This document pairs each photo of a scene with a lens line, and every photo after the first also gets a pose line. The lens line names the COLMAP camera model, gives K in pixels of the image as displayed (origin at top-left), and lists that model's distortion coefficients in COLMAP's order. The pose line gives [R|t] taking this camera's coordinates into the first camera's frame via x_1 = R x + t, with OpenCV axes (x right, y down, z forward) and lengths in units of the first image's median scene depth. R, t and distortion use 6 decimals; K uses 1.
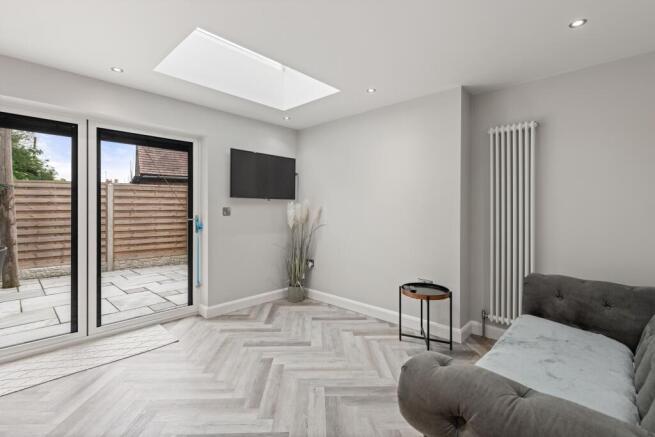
lens RADIAL K [[301.1, 0, 327.0], [0, 301.1, 209.4], [0, 0, 1]] dist [0.004842, -0.000076]
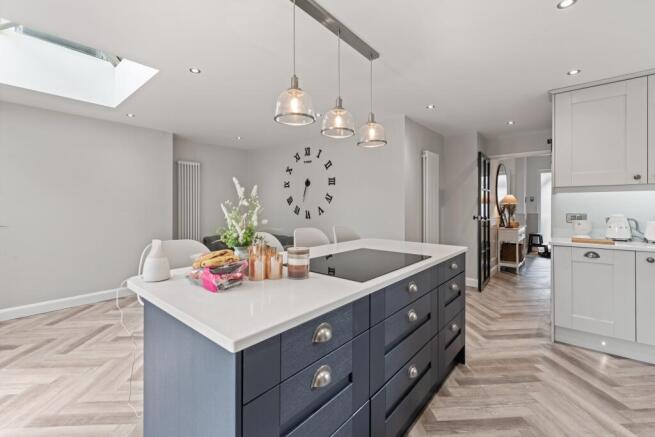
lens RADIAL K [[282.7, 0, 326.9], [0, 282.7, 205.1], [0, 0, 1]] dist [0.000714, 0.000063]
pose [[-0.047394, 0.001410, 0.998875, -0.937734], [0.001103, 0.999998, -0.001359, -0.004479], [-0.998876, 0.001037, -0.047396, 0.180660]]
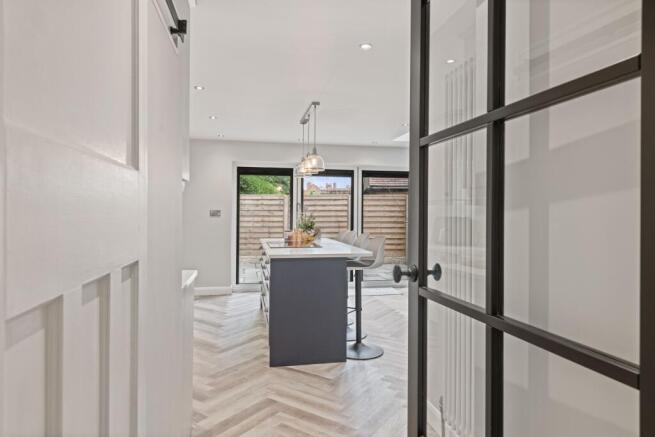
lens RADIAL K [[409.2, 0, 327.5], [0, 409.2, 218.5], [0, 0, 1]] dist [0.000152, -0.000122]
pose [[0.815253, 0.010062, -0.579017, 0.394608], [-0.005400, 0.999938, 0.009774, -0.005412], [0.579079, -0.004841, 0.815257, -0.900408]]
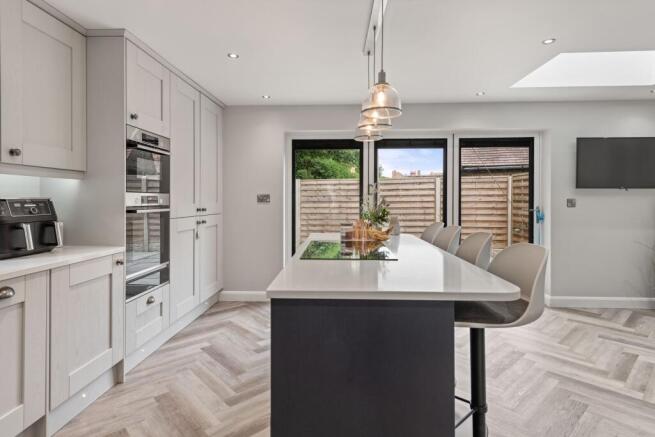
lens RADIAL K [[358.1, 0, 317.2], [0, 358.1, 200.9], [0, 0, 1]] dist [0.001721, 0.000015]
pose [[0.639106, 0.001007, -0.769118, 0.033194], [0.000443, 0.999998, 0.001678, -0.001589], [0.769118, -0.001413, 0.639105, -0.379065]]
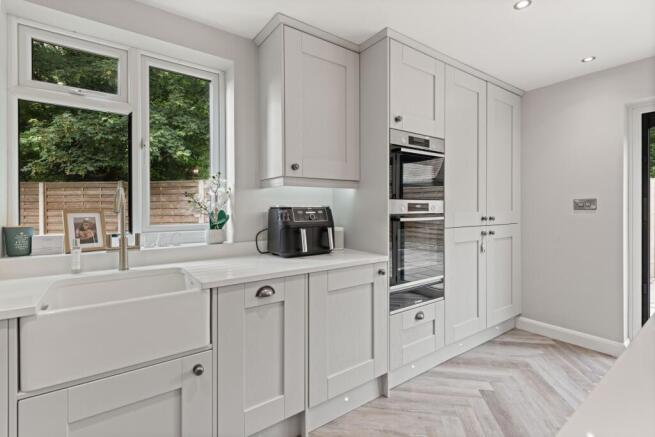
lens RADIAL K [[301.1, 0, 327.0], [0, 301.1, 209.4], [0, 0, 1]] dist [0.004842, -0.000076]
pose [[-0.185625, 0.001821, -0.982619, -0.176713], [0.004344, 0.999990, 0.001033, 0.000272], [0.982611, -0.004077, -0.185631, -0.224077]]
